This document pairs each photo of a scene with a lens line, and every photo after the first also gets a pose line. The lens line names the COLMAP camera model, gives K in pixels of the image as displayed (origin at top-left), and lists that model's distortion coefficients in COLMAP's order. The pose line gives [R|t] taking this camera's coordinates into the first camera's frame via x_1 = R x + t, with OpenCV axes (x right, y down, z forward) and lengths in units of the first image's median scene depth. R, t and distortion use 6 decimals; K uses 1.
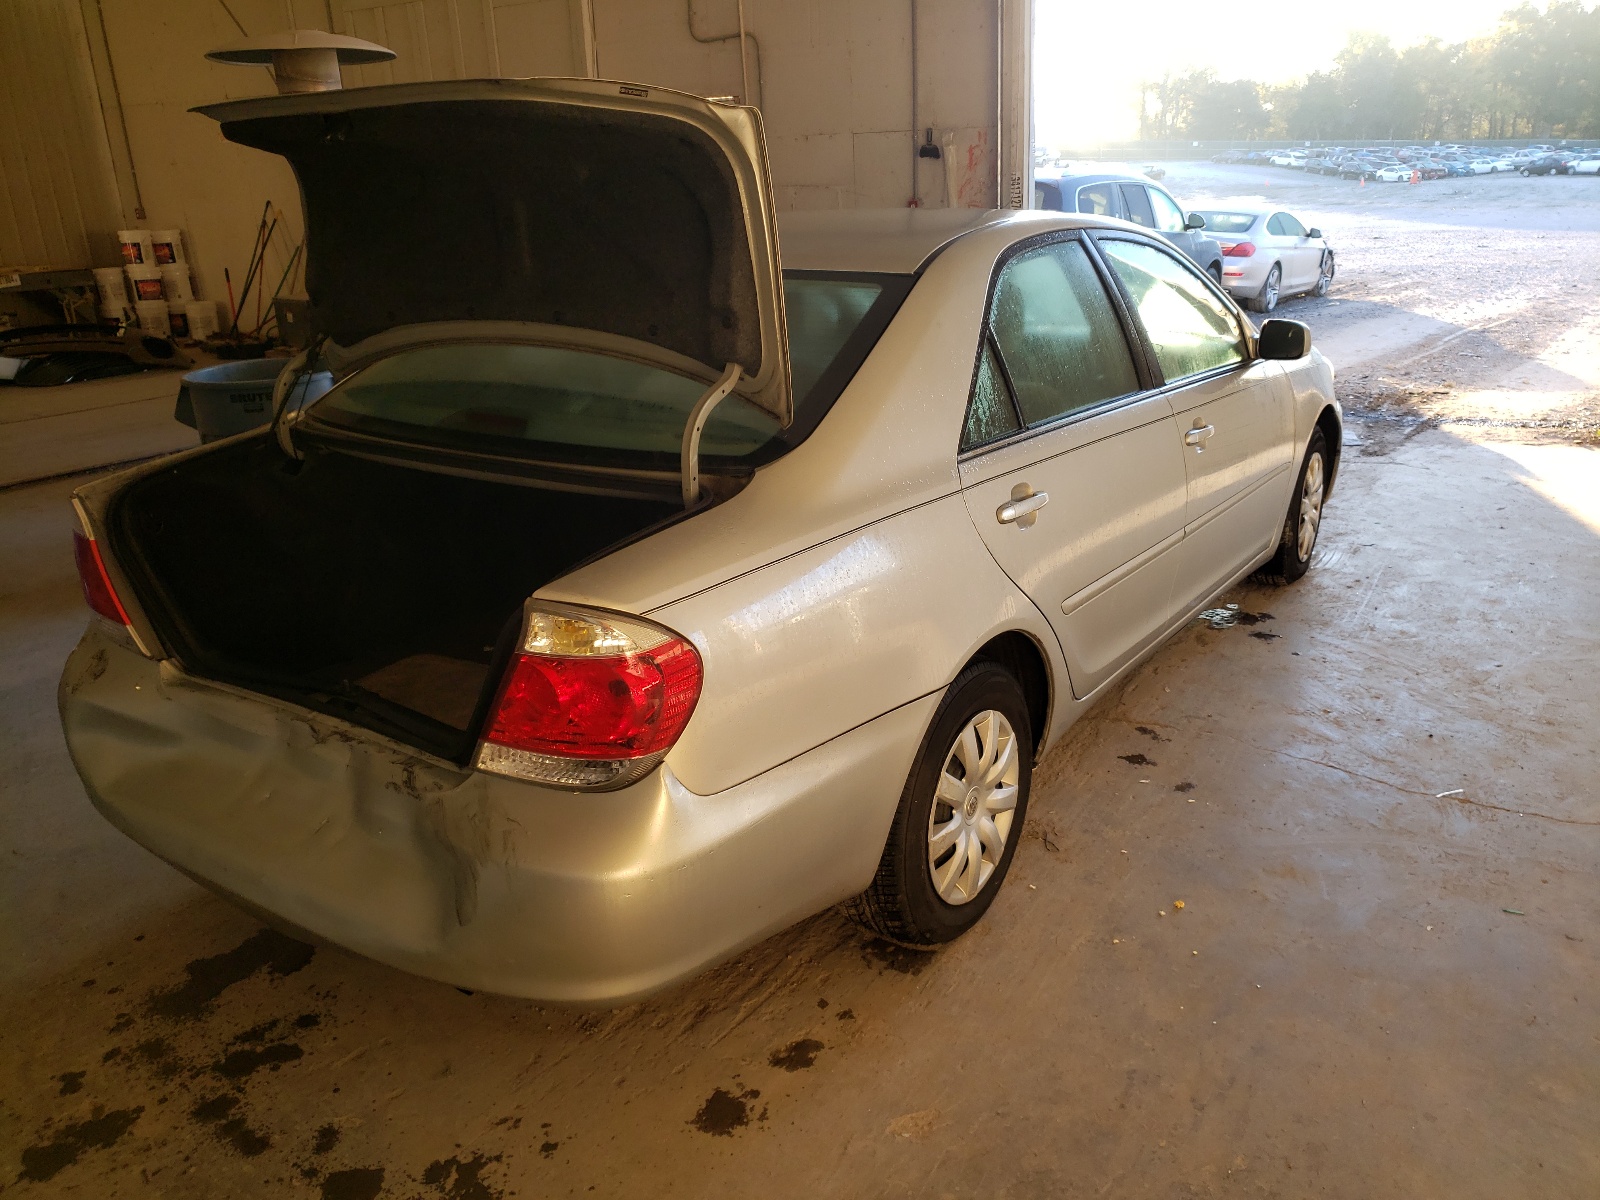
lens RADIAL K [[1188.7, 0, 772.6], [0, 1188.7, 600.6], [0, 0, 1]] dist [0.058419, -0.001322]
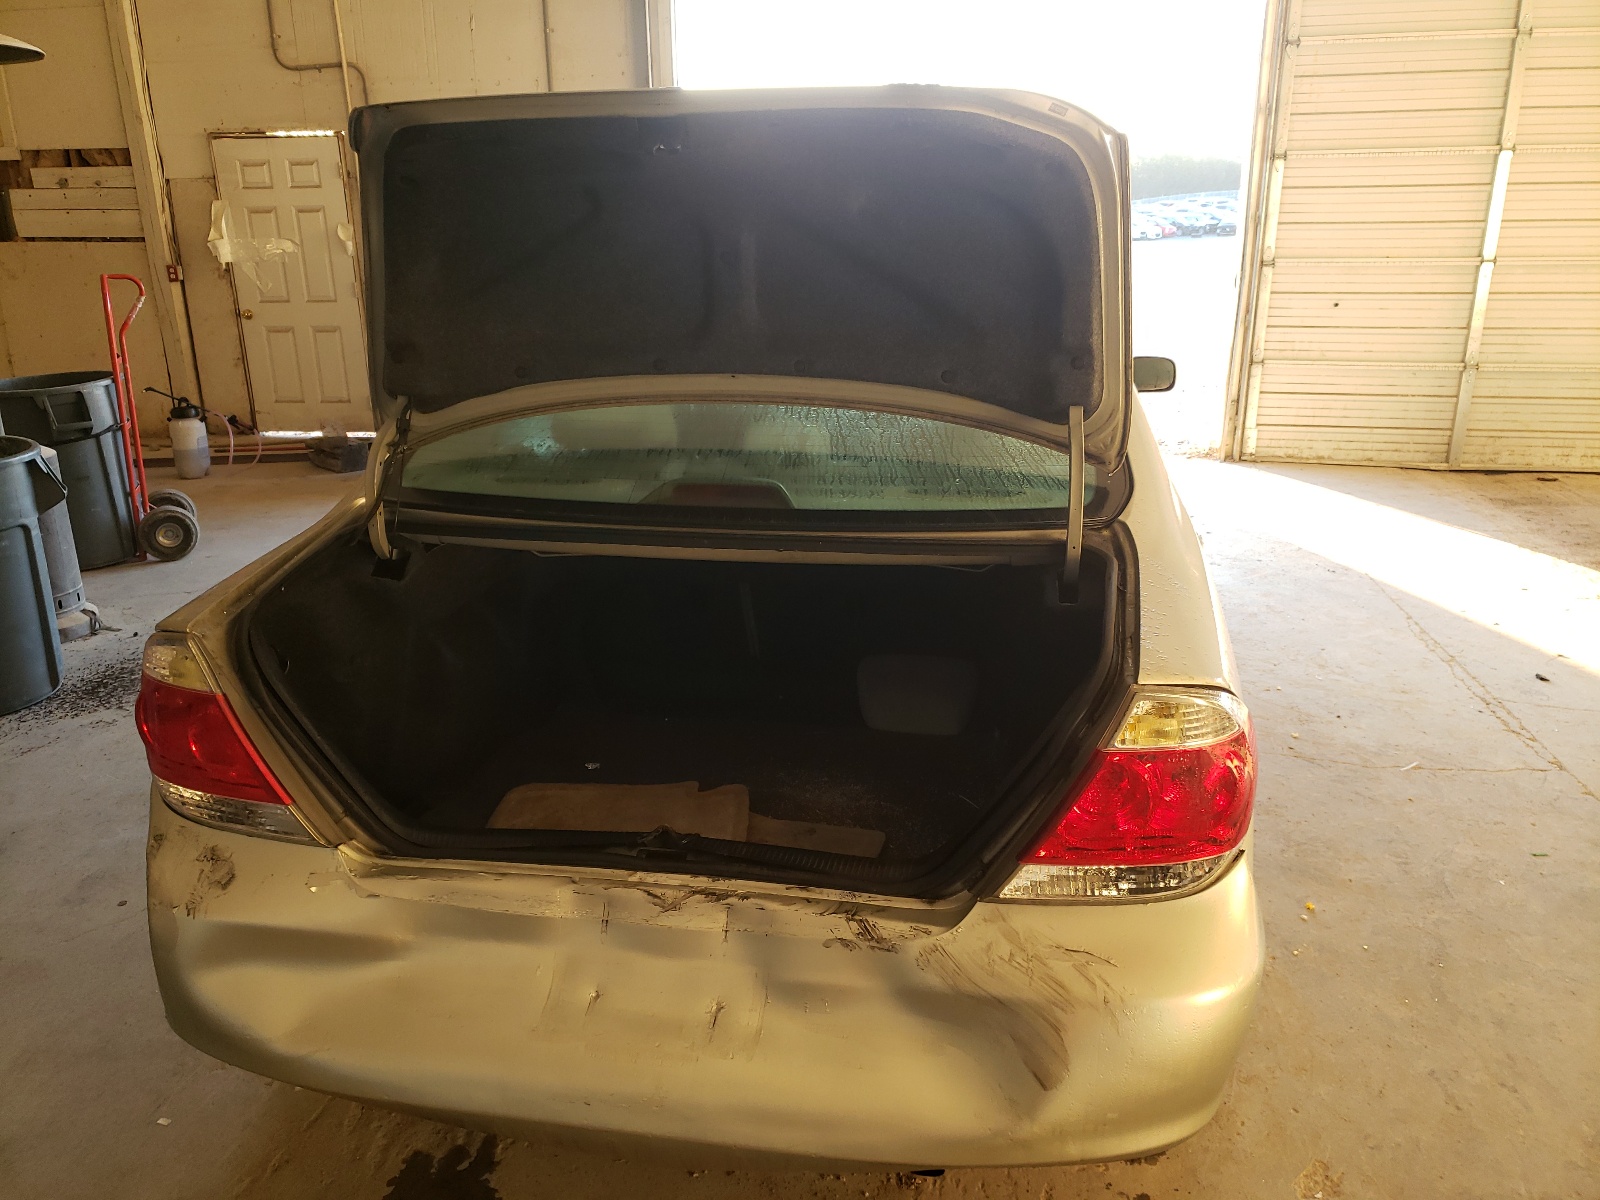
lens RADIAL K [[1188.7, 0, 772.6], [0, 1188.7, 600.6], [0, 0, 1]] dist [0.058419, -0.001322]
pose [[0.916017, -0.106942, 0.386622, -0.550516], [0.121528, 0.992498, -0.013402, -0.059270], [-0.382289, 0.059261, 0.922141, 0.219327]]
